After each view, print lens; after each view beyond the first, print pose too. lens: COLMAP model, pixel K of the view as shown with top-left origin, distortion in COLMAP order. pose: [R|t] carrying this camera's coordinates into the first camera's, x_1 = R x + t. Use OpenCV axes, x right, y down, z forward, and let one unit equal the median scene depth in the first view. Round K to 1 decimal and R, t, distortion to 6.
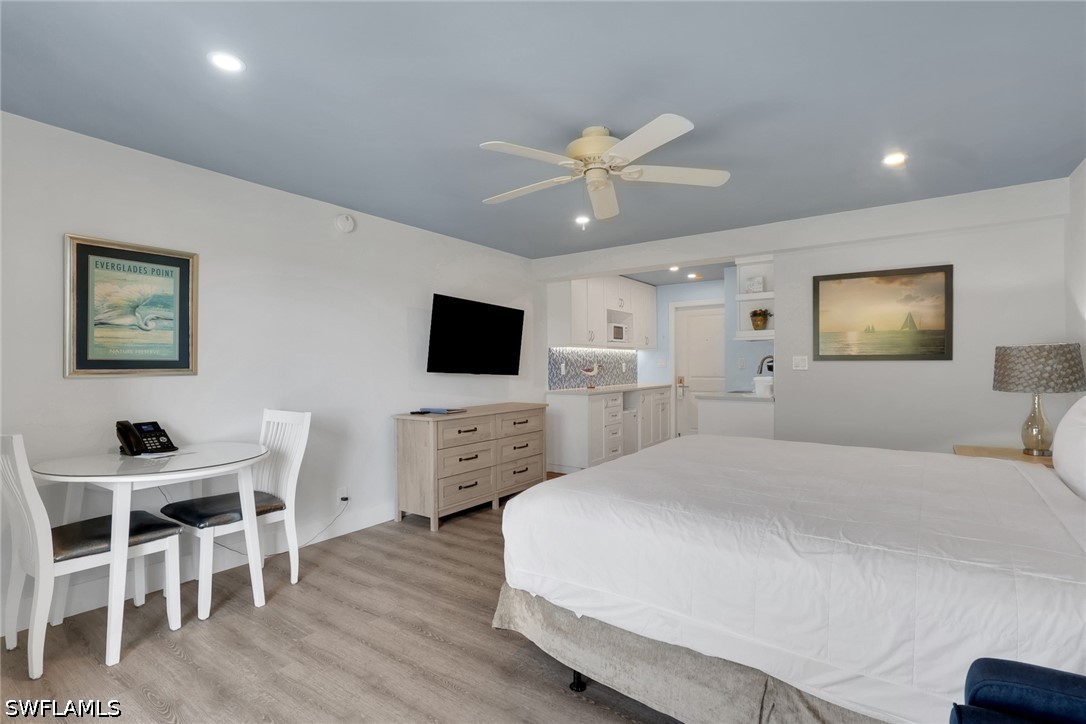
lens RADIAL K [[516.4, 0, 541.0], [0, 516.4, 364.3], [0, 0, 1]] dist [-0.002128, 0.000531]
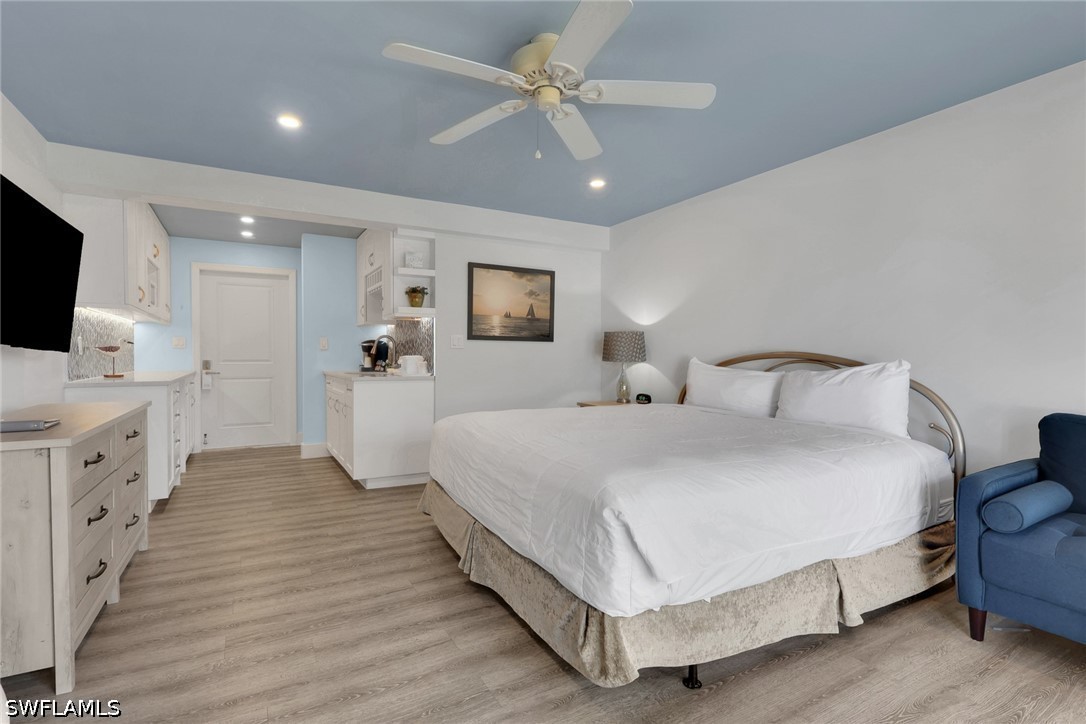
lens RADIAL K [[516.4, 0, 541.0], [0, 516.4, 364.3], [0, 0, 1]] dist [-0.002128, 0.000531]
pose [[0.427399, -0.009653, 0.904011, -0.275523], [-0.005862, 0.999892, 0.013449, 0.020543], [-0.904044, -0.011047, 0.427297, 0.281417]]
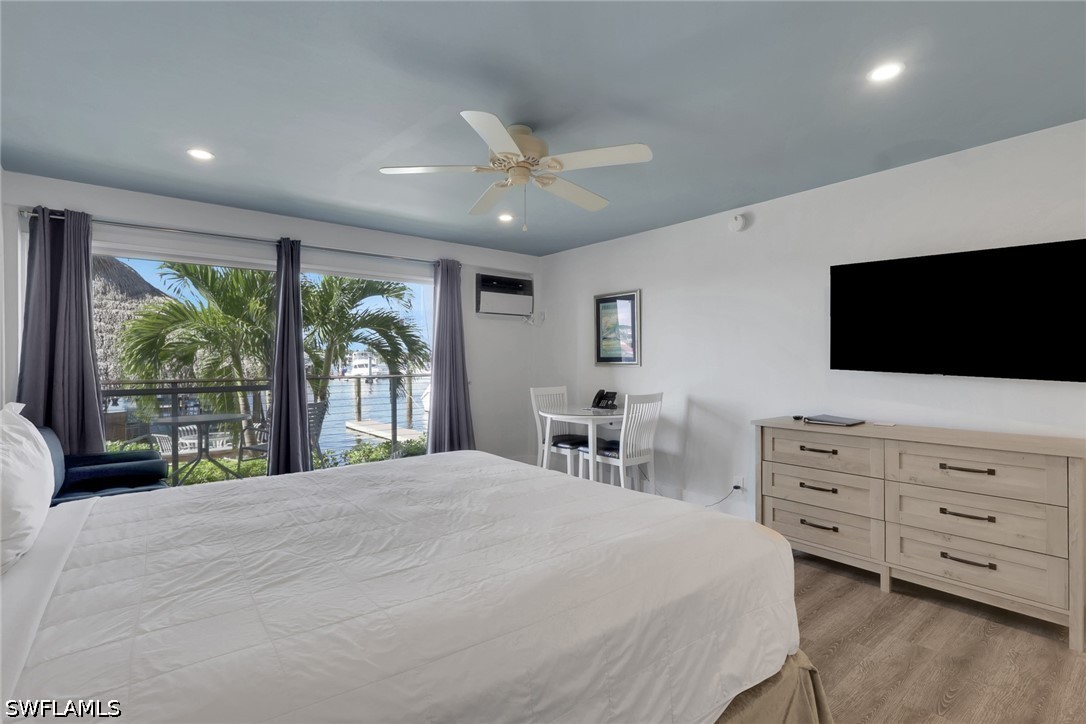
lens RADIAL K [[507.1, 0, 540.7], [0, 507.1, 366.0], [0, 0, 1]] dist [-0.001405, 0.000064]
pose [[-0.274312, 0.019168, -0.961450, 0.449220], [0.009654, 0.999806, 0.017178, -0.004563], [0.961592, -0.004570, -0.274444, 0.564570]]
